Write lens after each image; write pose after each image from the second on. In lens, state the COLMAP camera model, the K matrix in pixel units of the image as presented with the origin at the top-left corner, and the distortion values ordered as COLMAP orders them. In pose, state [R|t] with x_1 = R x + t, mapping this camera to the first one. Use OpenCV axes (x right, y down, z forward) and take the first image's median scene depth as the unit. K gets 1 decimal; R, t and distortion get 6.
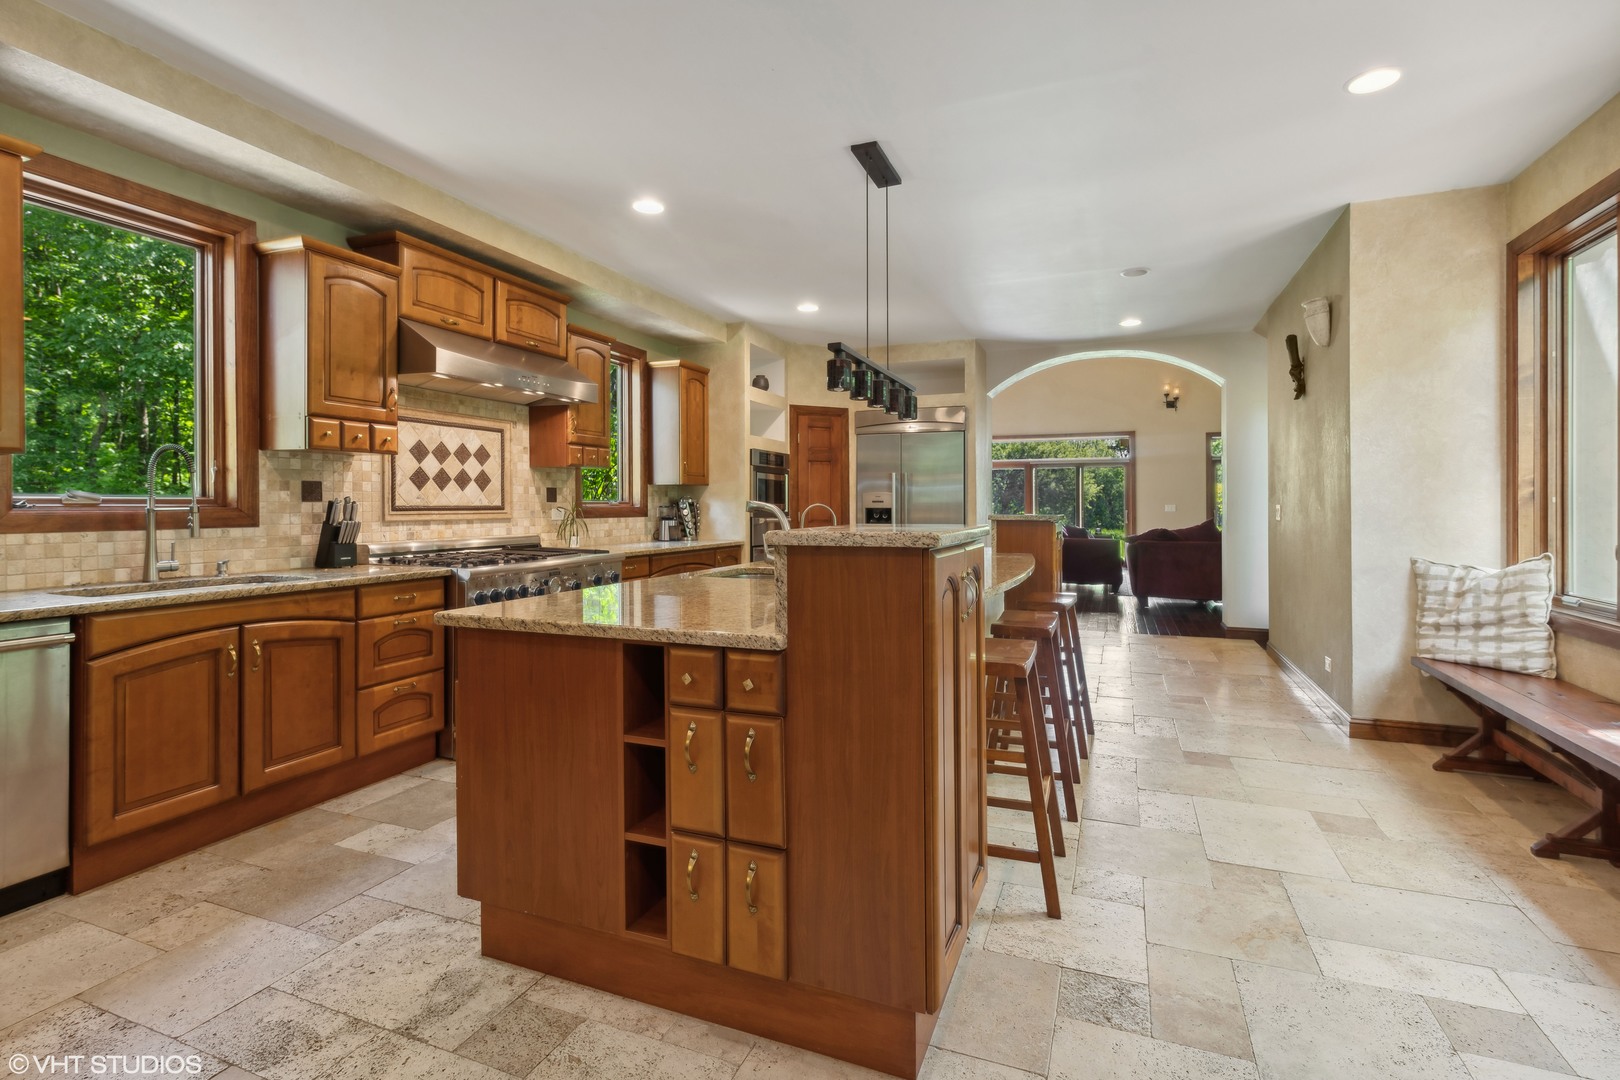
lens RADIAL K [[767.4, 0, 811.6], [0, 767.4, 499.5], [0, 0, 1]] dist [0.002195, -0.000934]
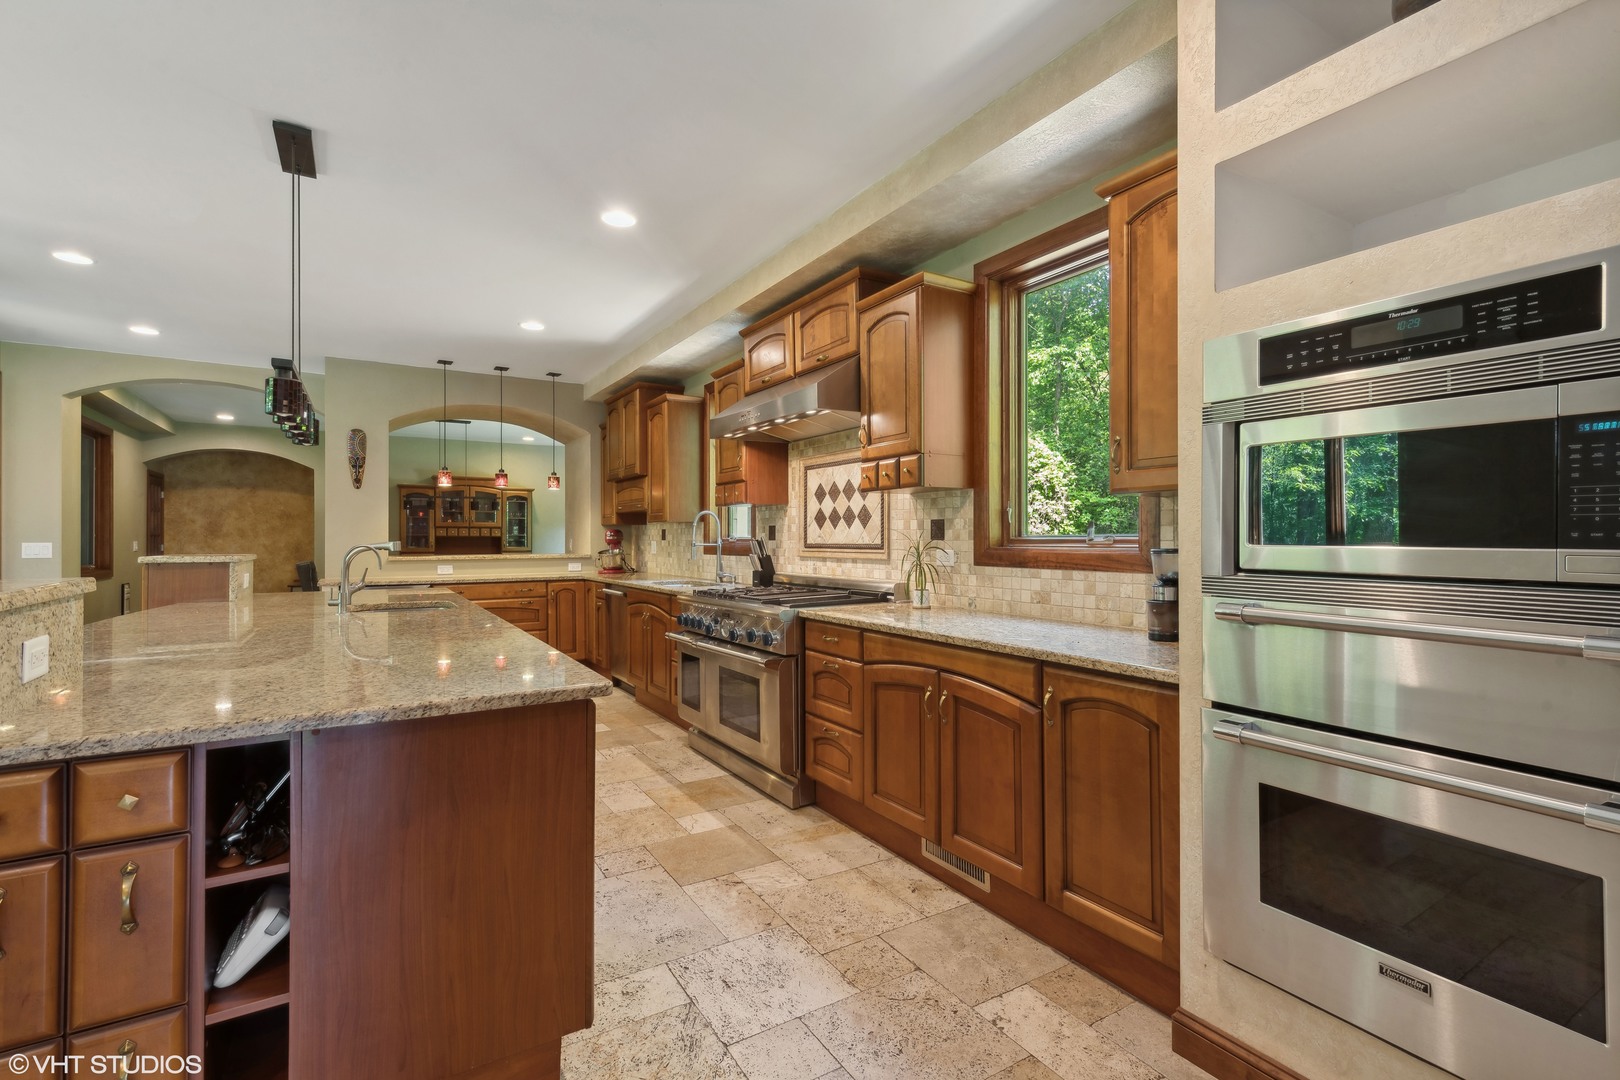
lens RADIAL K [[727.7, 0, 810.0], [0, 727.7, 531.9], [0, 0, 1]] dist [0.014618, -0.000061]
pose [[-0.590401, -0.001900, -0.807108, 0.346896], [0.011719, 0.999872, -0.010927, 0.002690], [0.807025, -0.015909, -0.590303, 1.656048]]
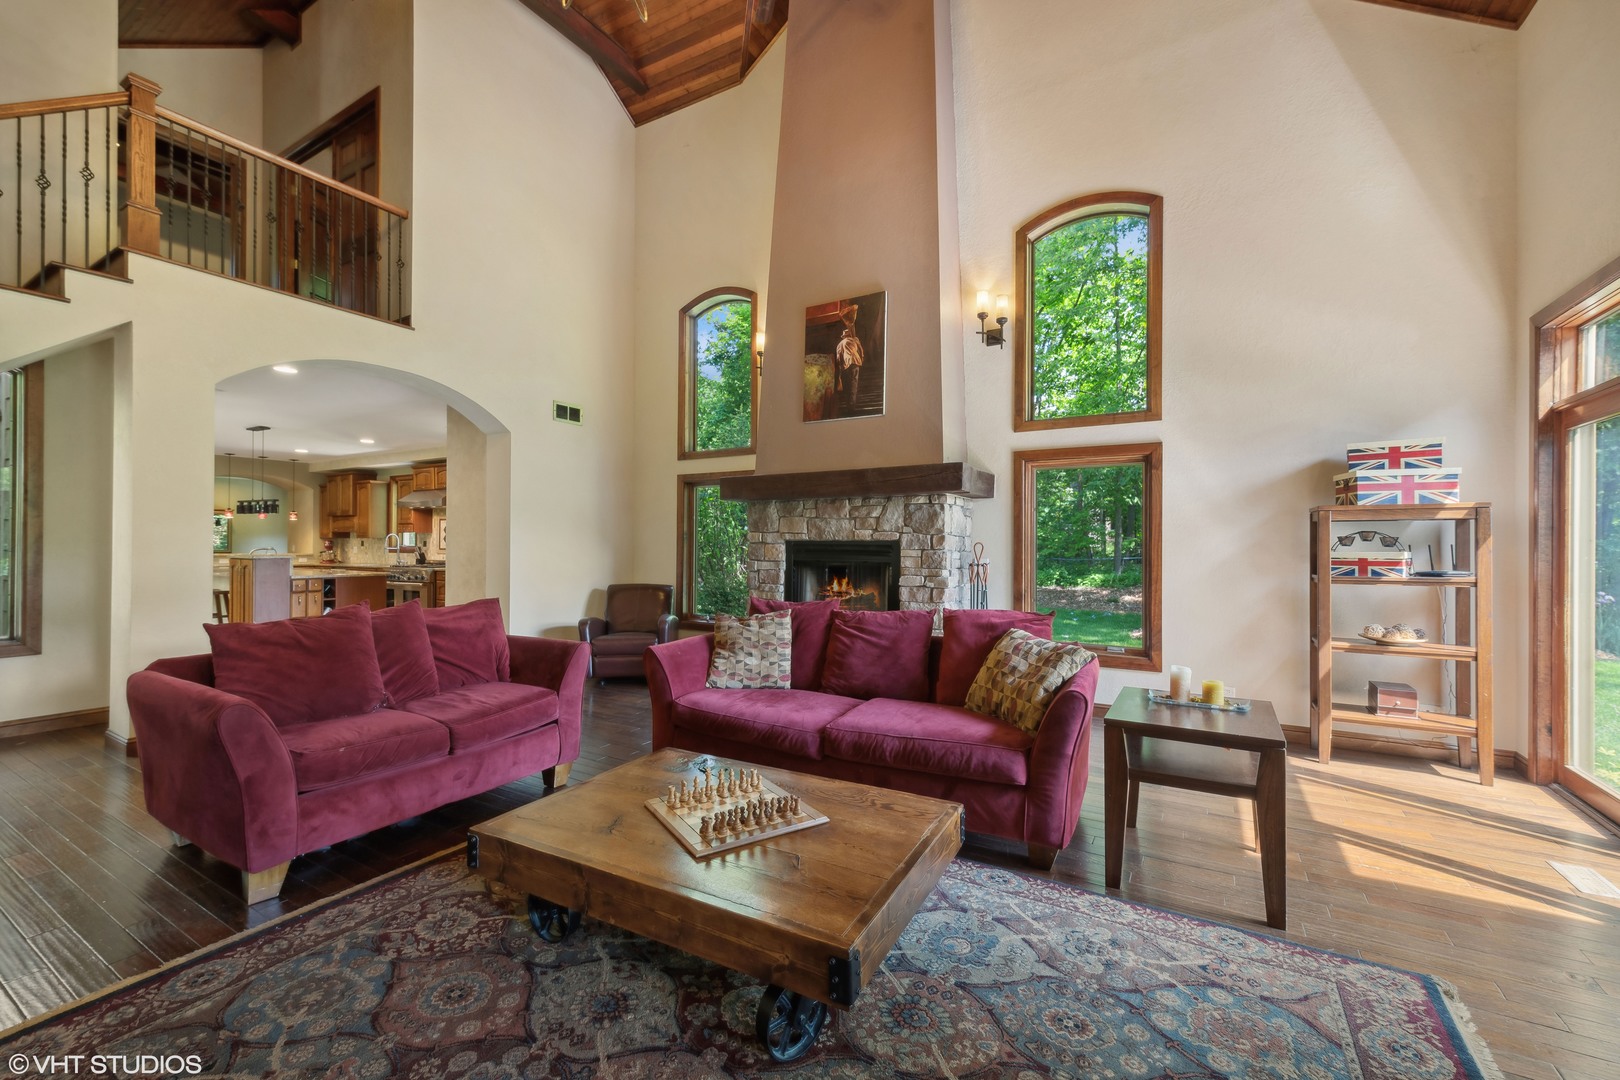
lens RADIAL K [[655.0, 0, 810.0], [0, 655.0, 540.0], [0, 0, 1]] dist [0.007013, -0.000645]
pose [[-0.153416, -0.003656, -0.988155, 1.828376], [0.004960, 0.999978, -0.004469, -0.005033], [0.988149, -0.005587, -0.153394, 2.867194]]
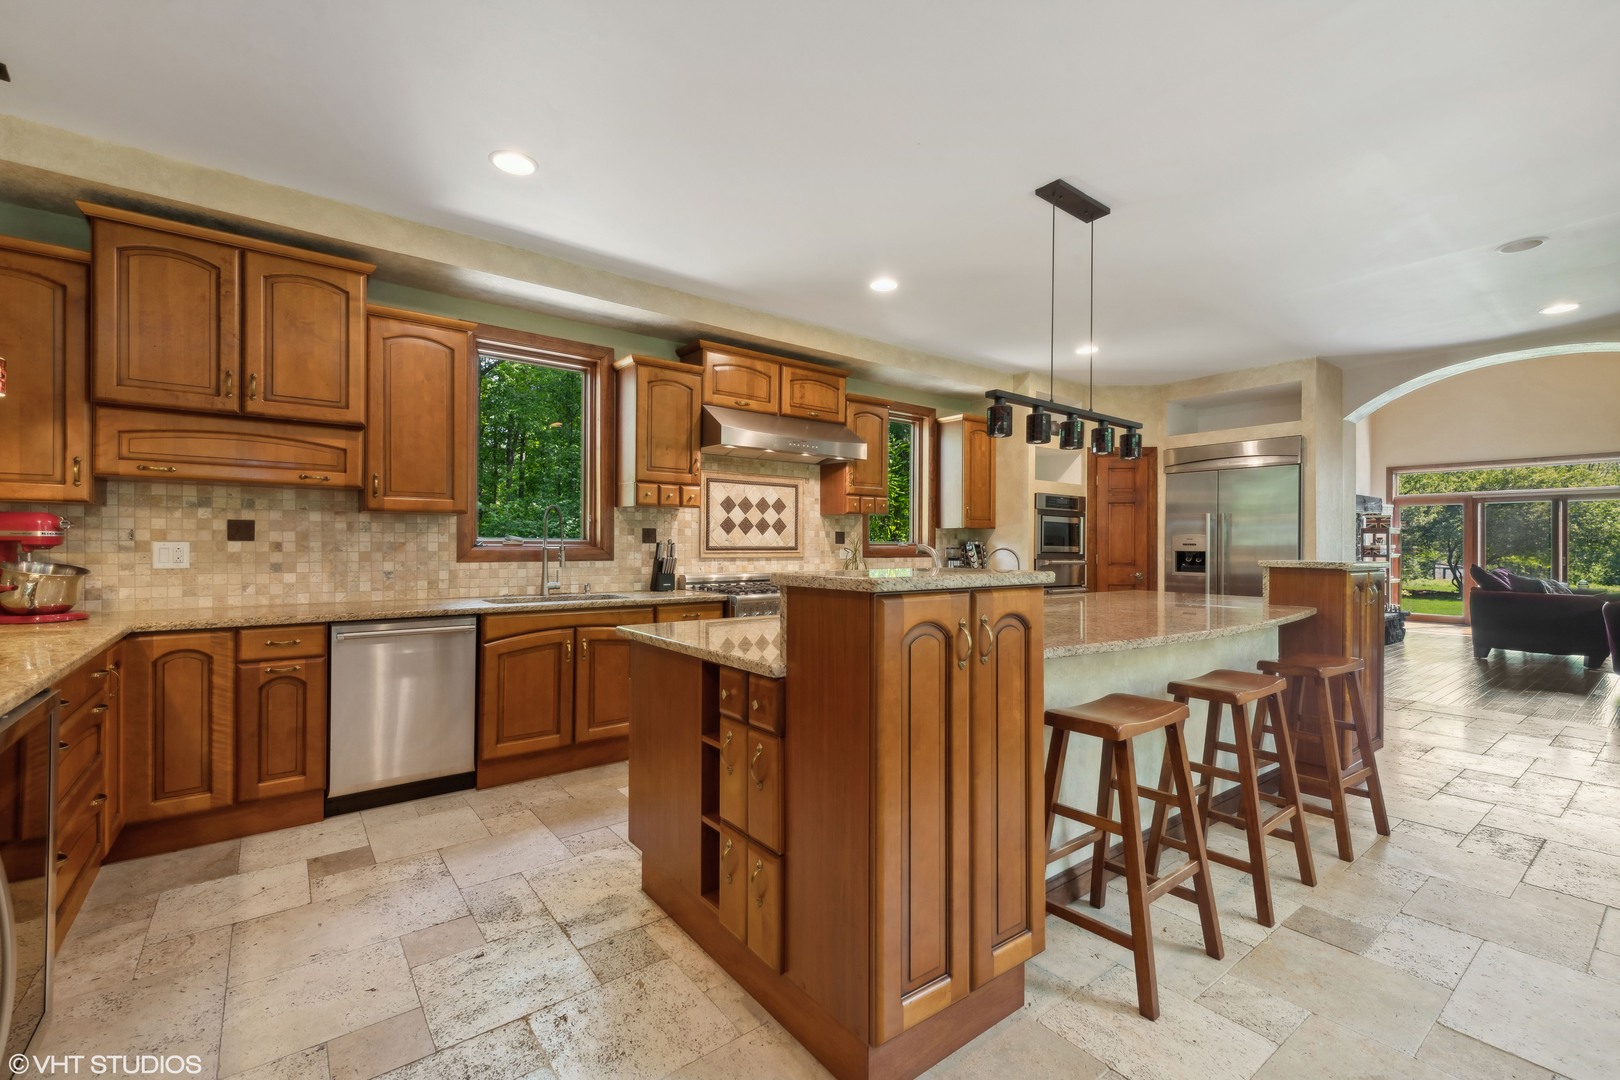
lens RADIAL K [[692.9, 0, 811.7], [0, 692.9, 534.5], [0, 0, 1]] dist [0.017424, -0.005282]
pose [[0.862869, -0.002391, -0.505422, 0.215074], [-0.001859, 0.999967, -0.007905, -0.003012], [0.505425, 0.007760, 0.862836, 0.057036]]
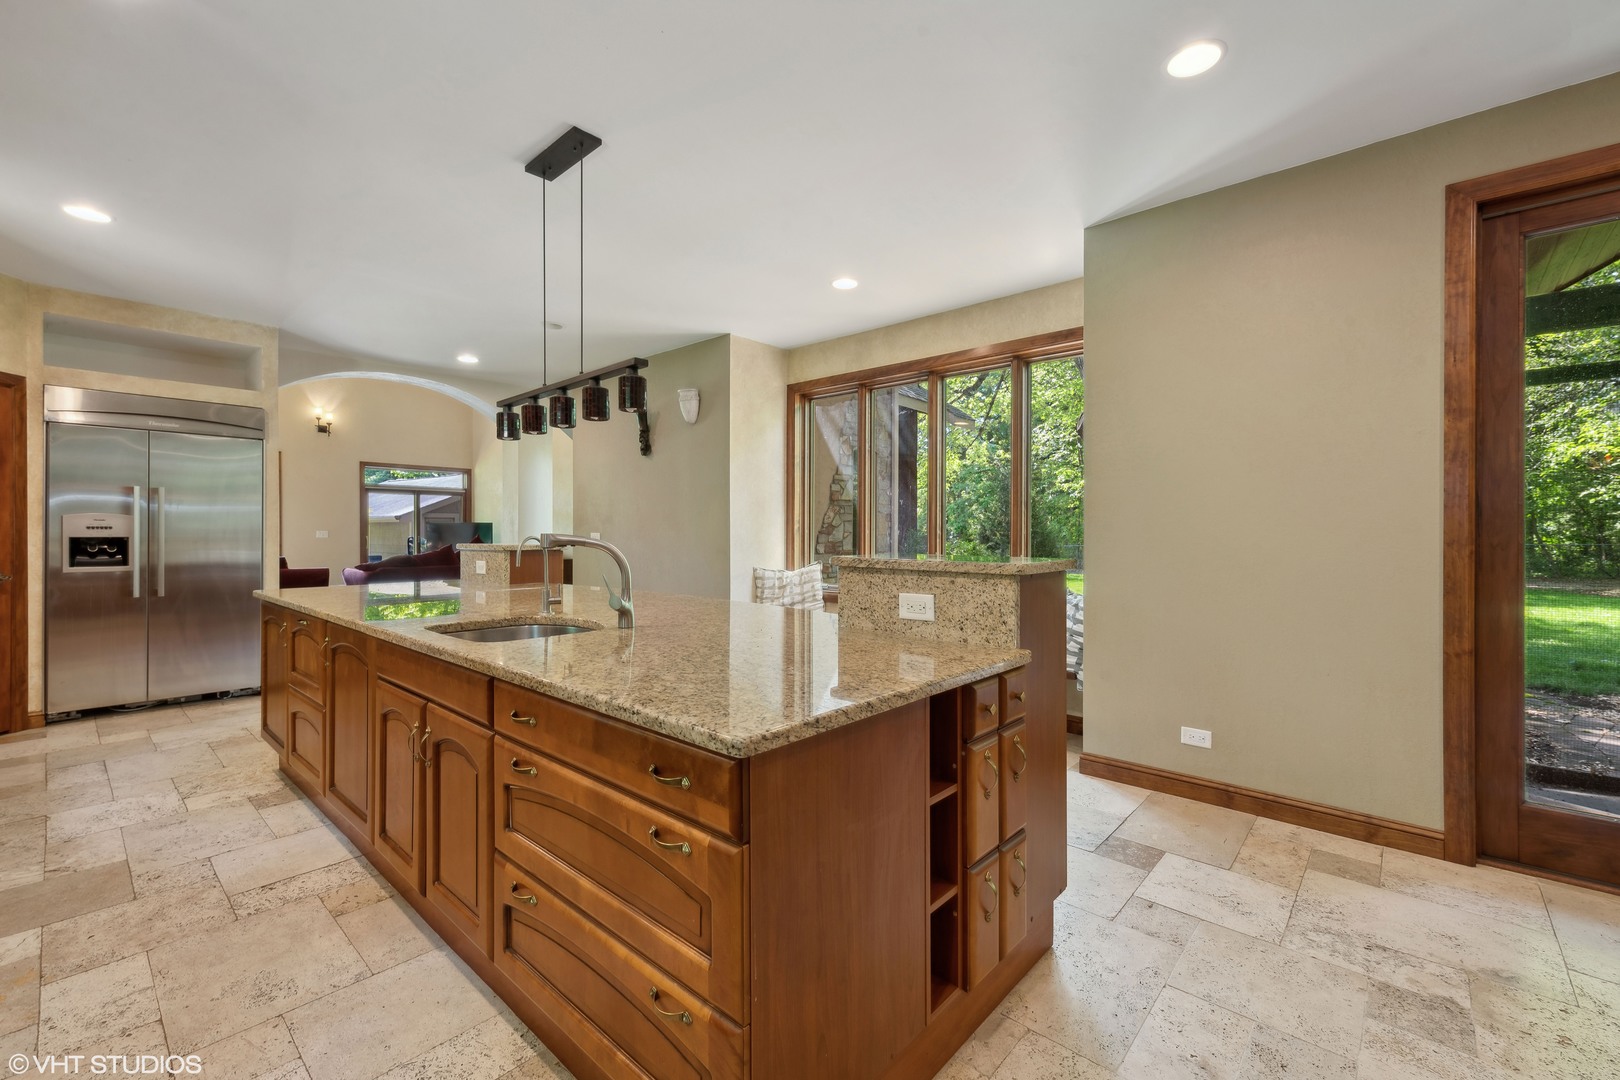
lens RADIAL K [[675.0, 0, 807.7], [0, 675.0, 529.2], [0, 0, 1]] dist [0.014594, -0.005315]
pose [[0.339207, 0.004670, 0.940700, -0.474258], [-0.010710, 0.999942, -0.001103, -0.002851], [-0.940651, -0.009701, 0.339237, 0.395825]]
